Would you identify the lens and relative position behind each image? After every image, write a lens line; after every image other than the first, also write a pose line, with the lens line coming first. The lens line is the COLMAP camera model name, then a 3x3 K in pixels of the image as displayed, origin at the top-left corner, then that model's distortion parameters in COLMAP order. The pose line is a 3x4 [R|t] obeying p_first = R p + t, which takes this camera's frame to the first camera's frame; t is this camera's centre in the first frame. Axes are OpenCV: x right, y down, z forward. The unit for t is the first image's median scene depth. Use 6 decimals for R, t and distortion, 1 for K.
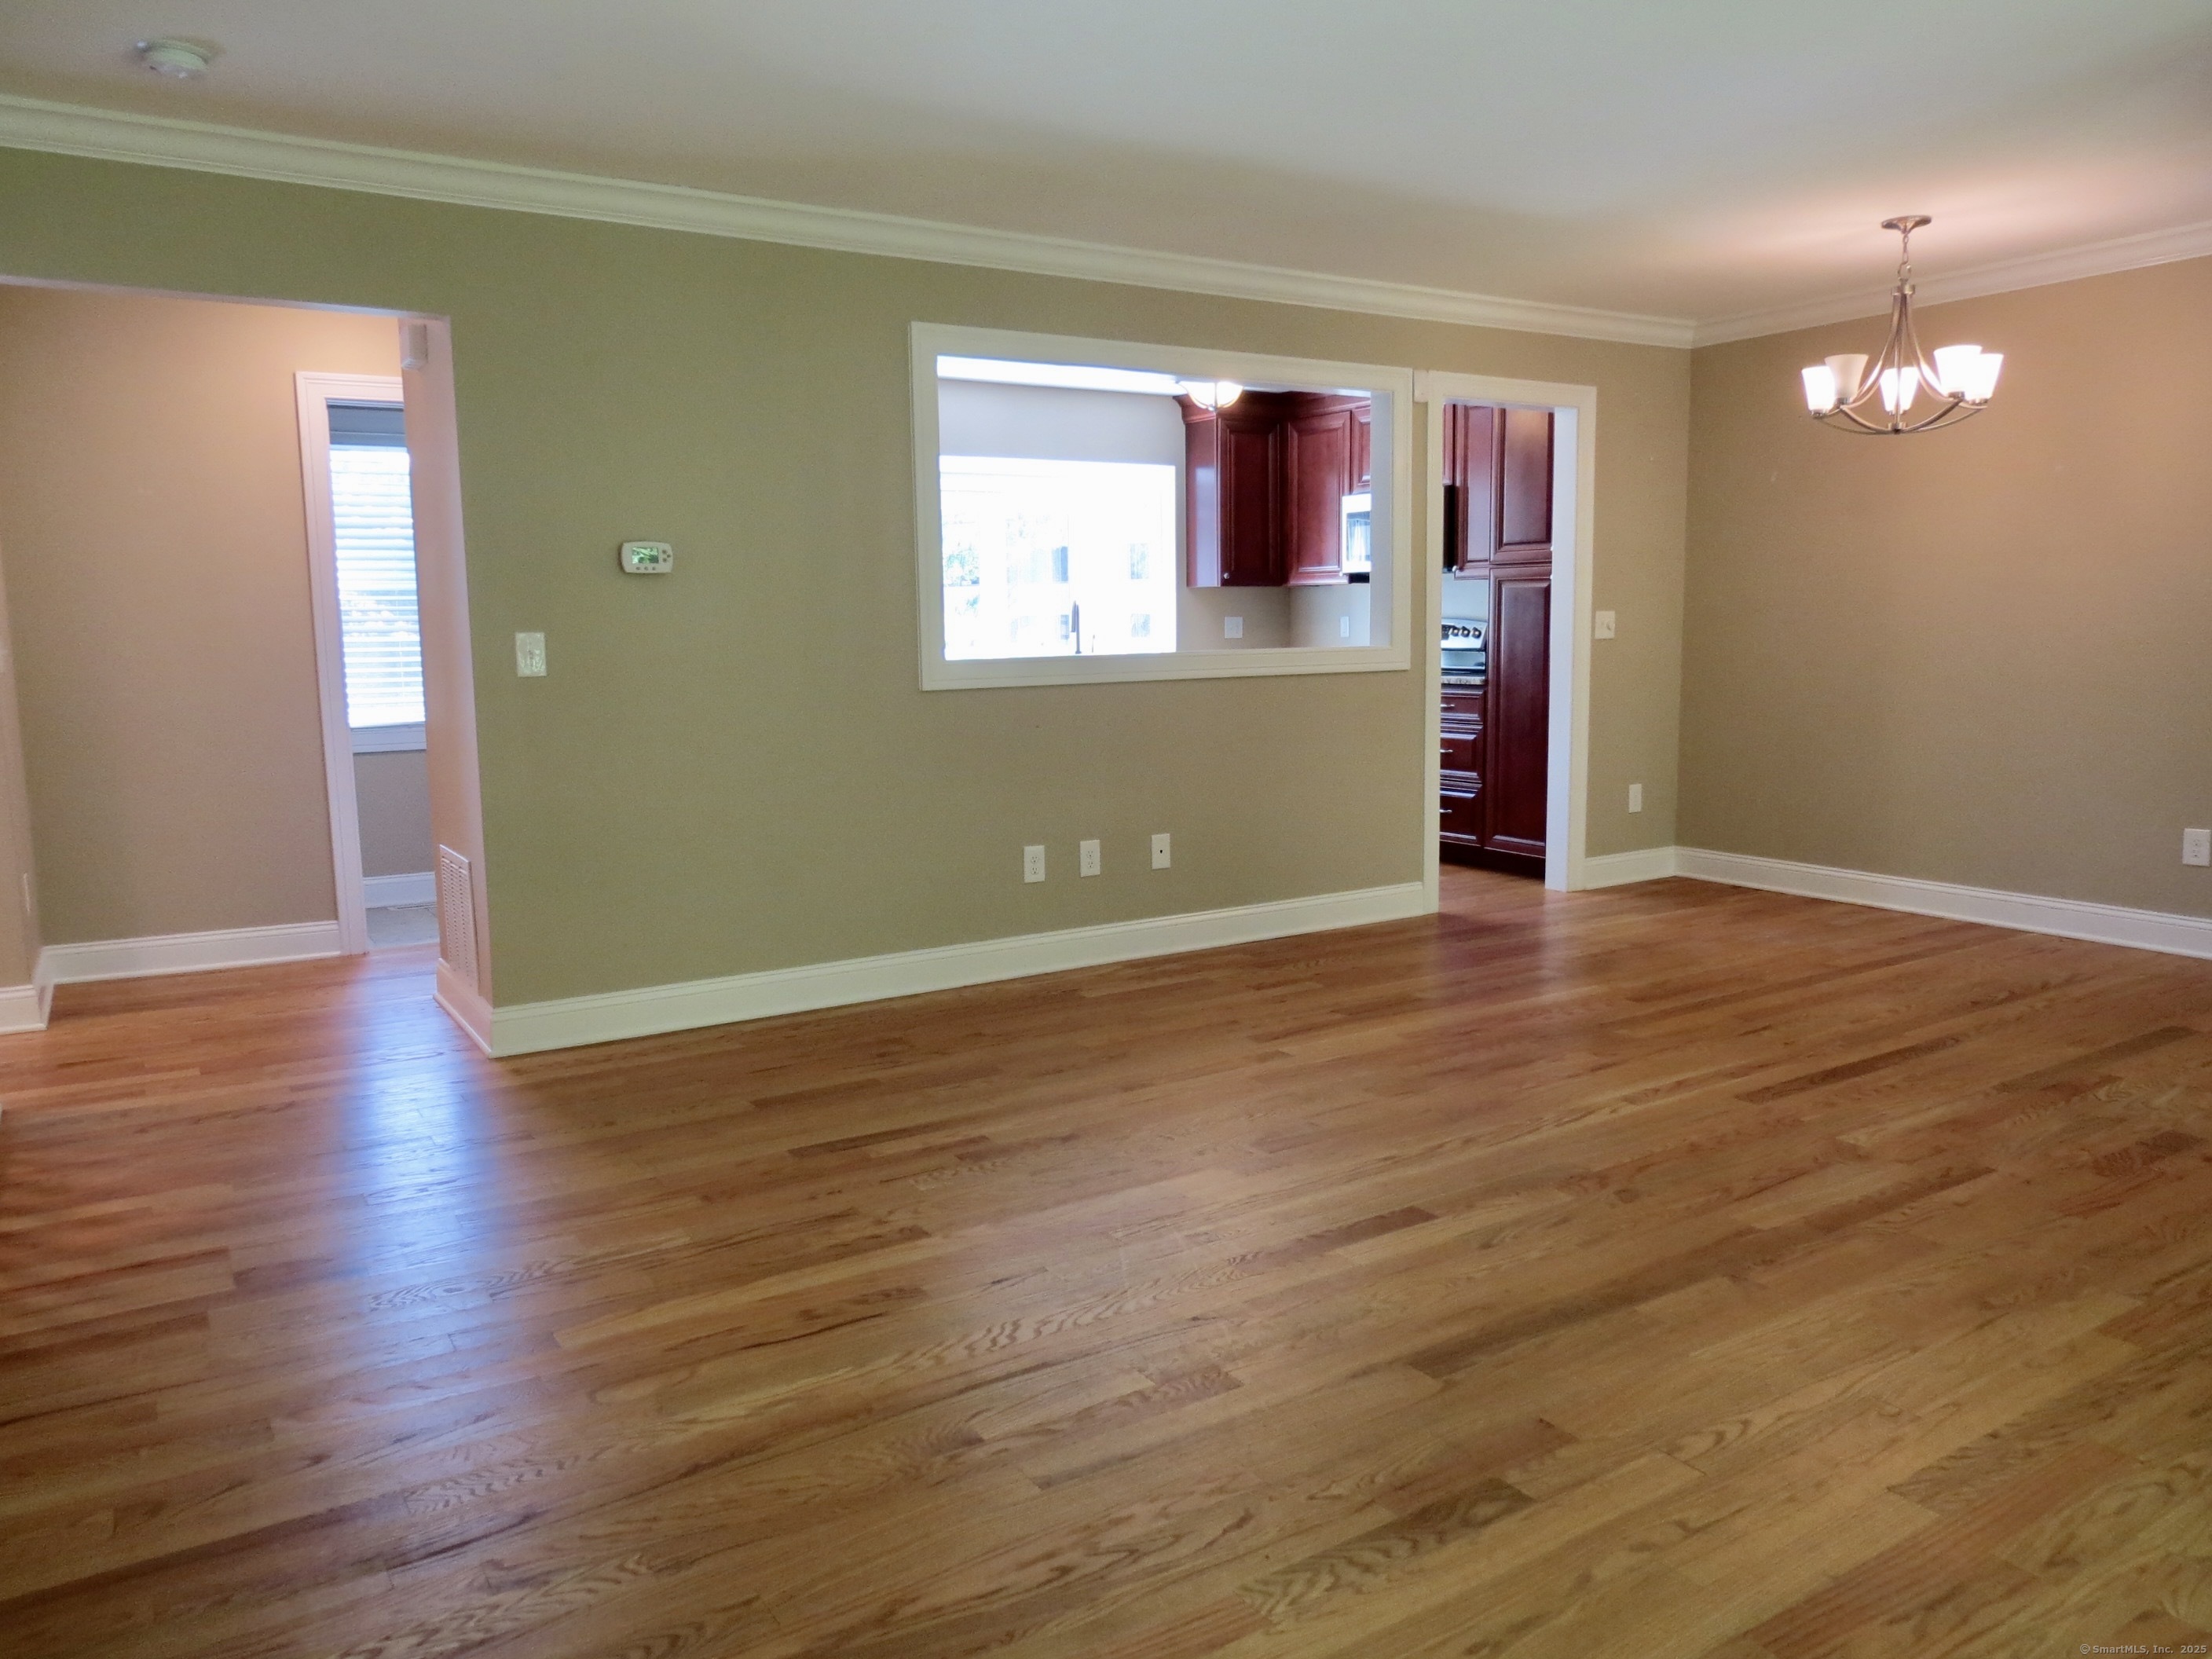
lens RADIAL K [[1567.8, 0, 1106.0], [0, 1567.8, 829.5], [0, 0, 1]] dist [-0.040170, 0.001822]
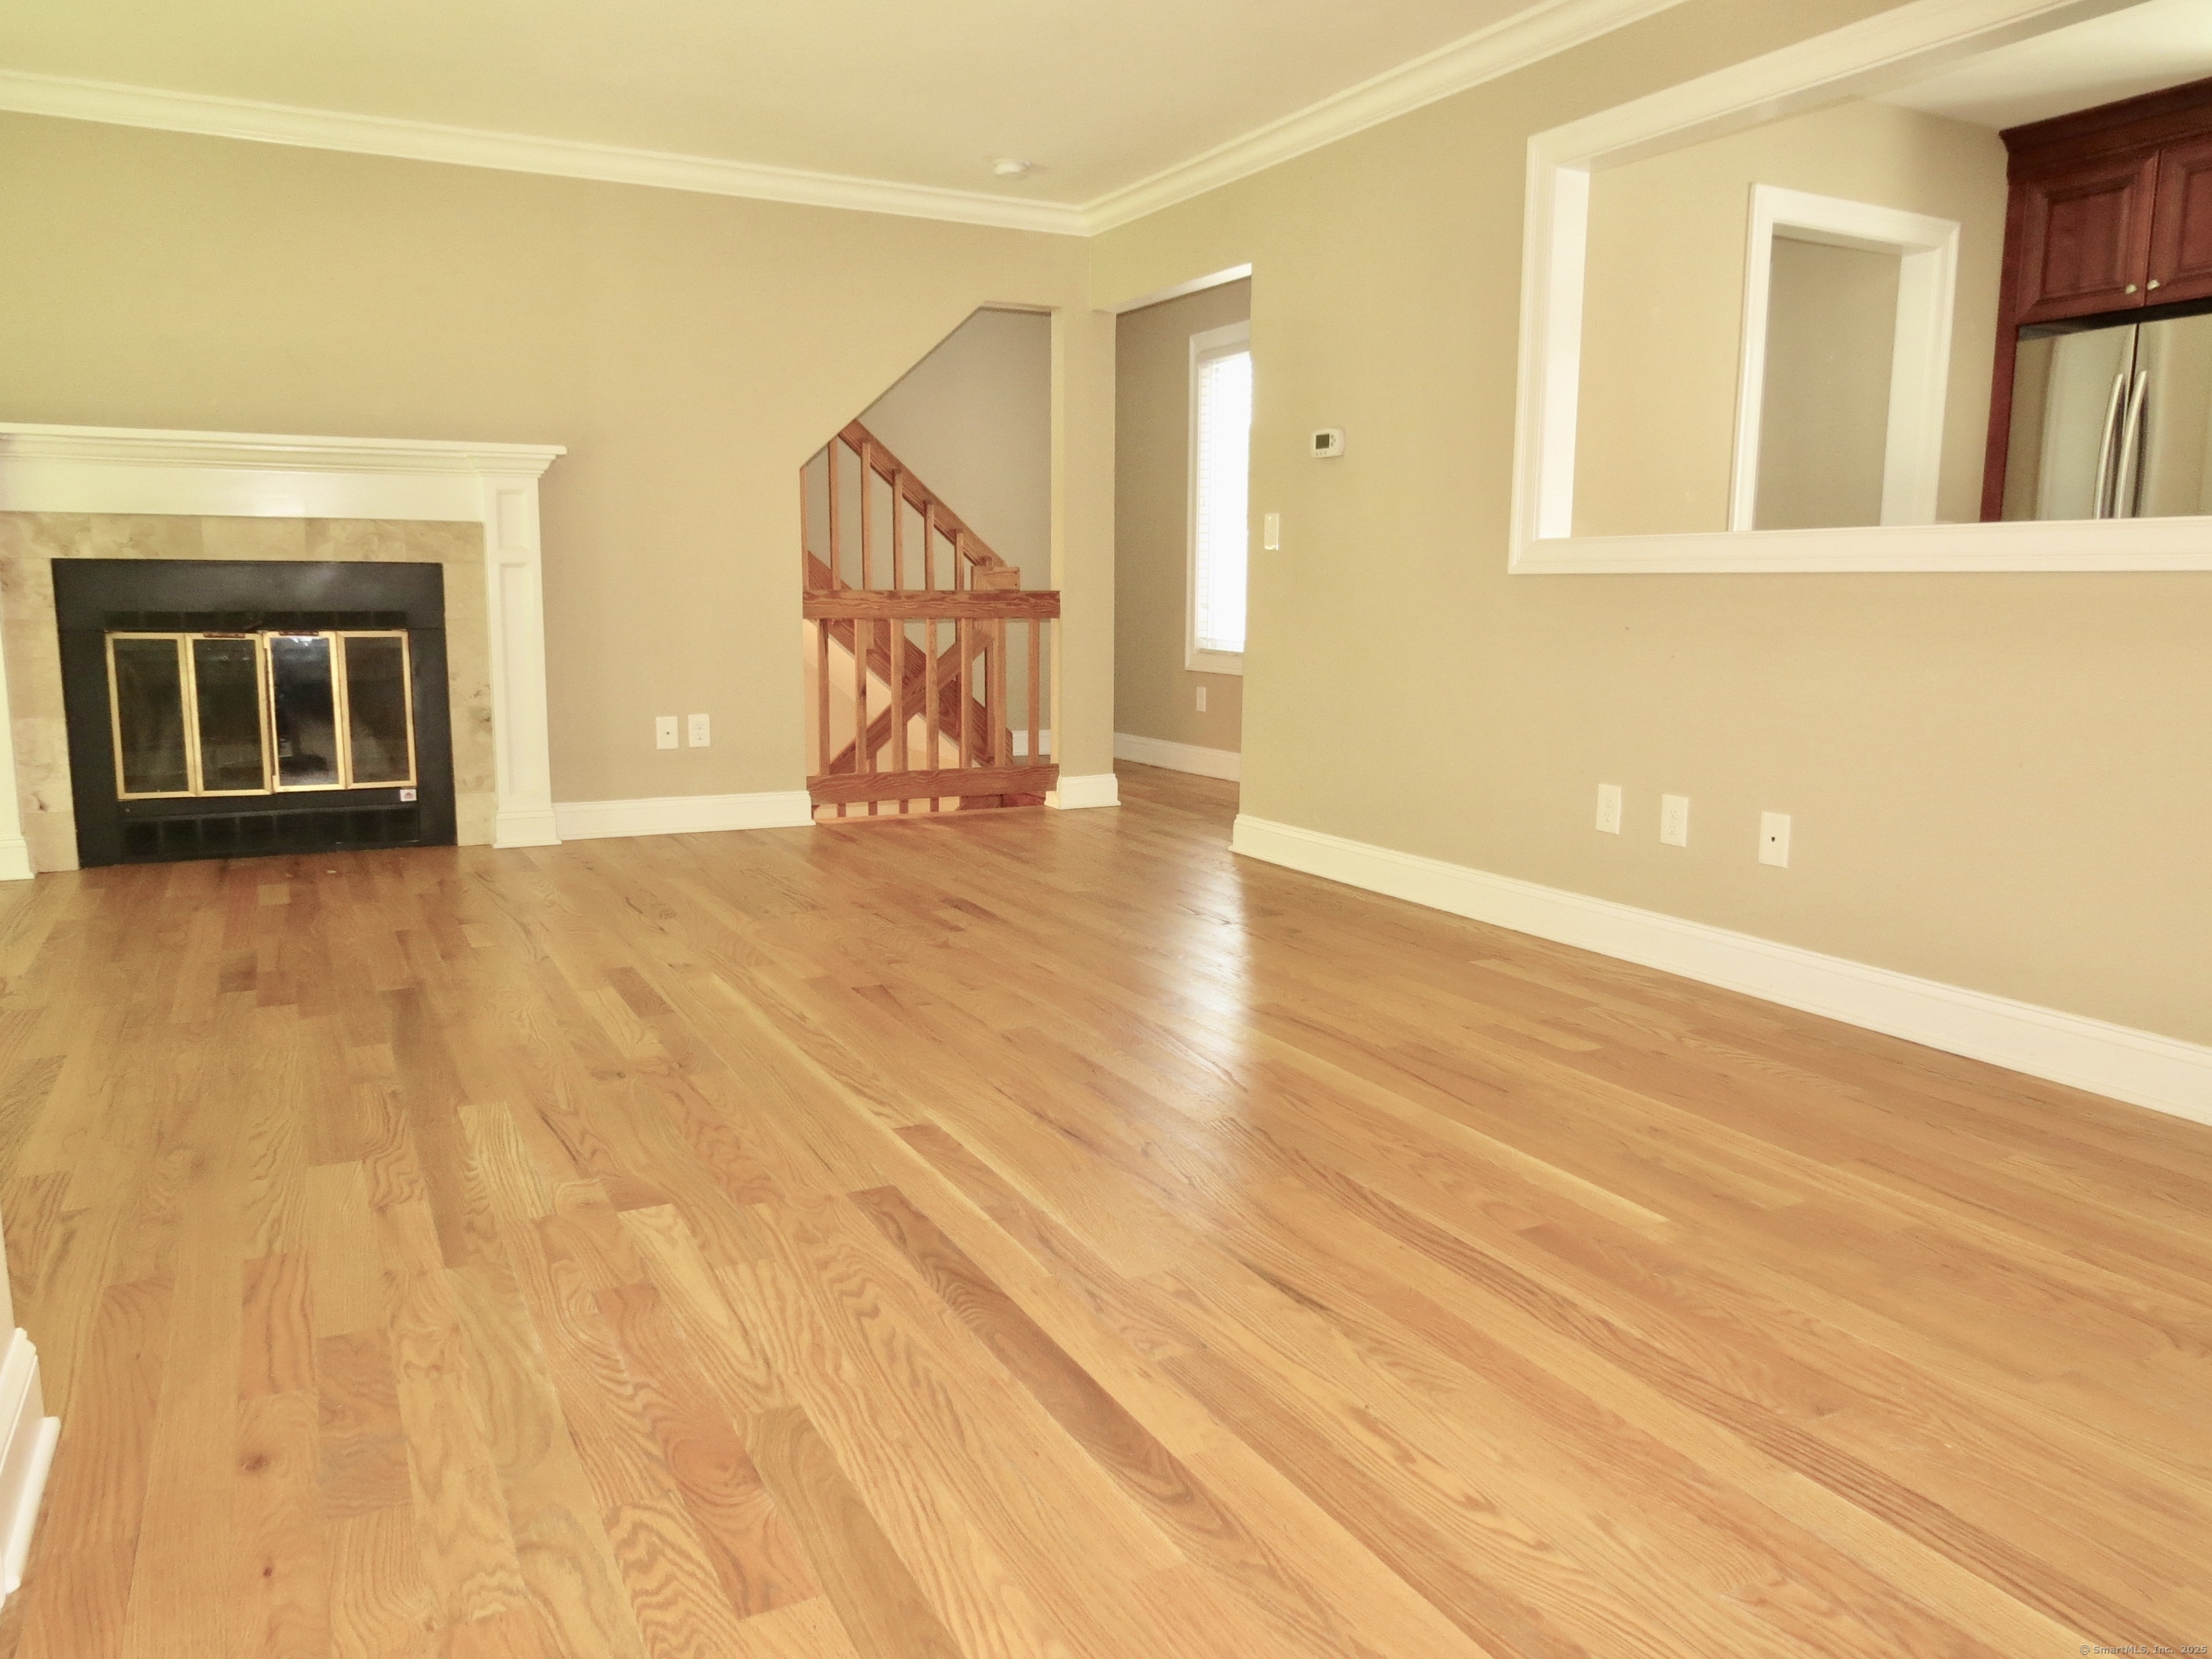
lens RADIAL K [[1568.1, 0, 1102.3], [0, 1568.1, 832.4], [0, 0, 1]] dist [-0.021954, 0.000051]
pose [[-0.080312, 0.166922, -0.982694, 1.057160], [-0.142191, 0.973877, 0.177045, -0.097574], [0.986576, 0.153949, -0.054479, 1.162723]]
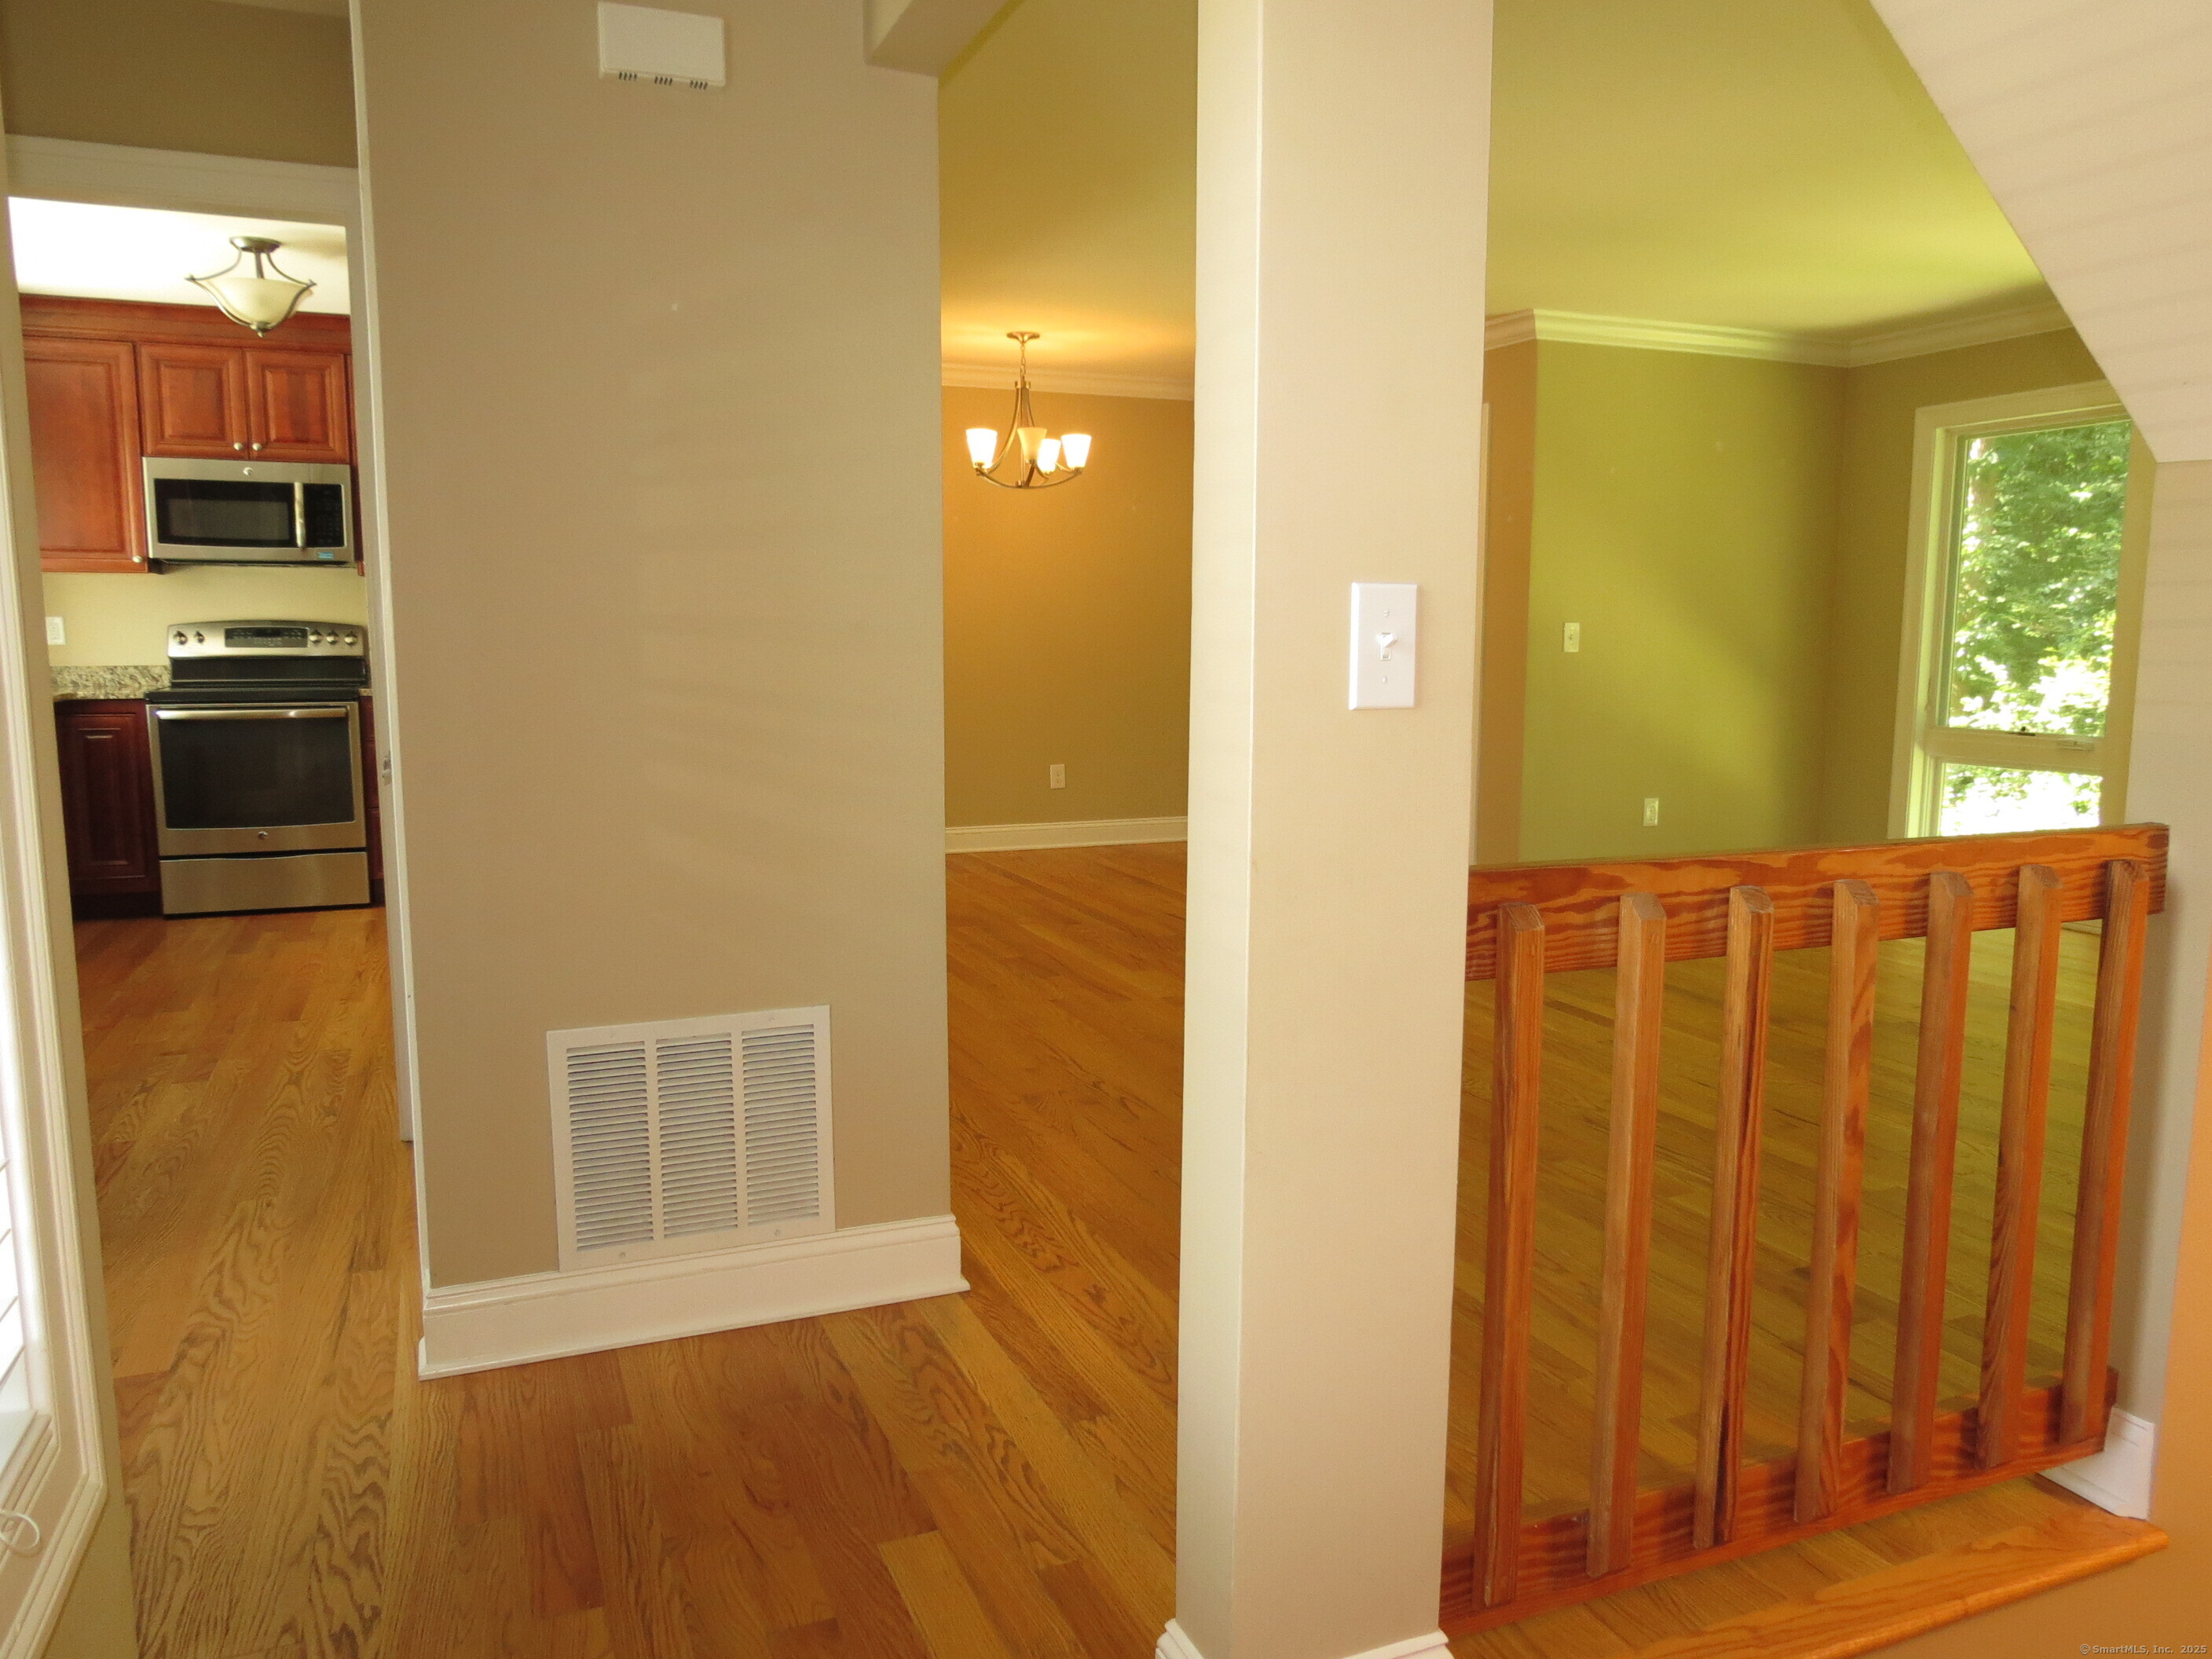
lens RADIAL K [[1568.1, 0, 1102.3], [0, 1568.1, 832.4], [0, 0, 1]] dist [-0.021954, 0.000051]
pose [[0.171772, -0.110924, 0.978872, -1.171085], [0.127361, 0.987802, 0.089587, -0.098050], [-0.976869, 0.109282, 0.183804, 0.978093]]
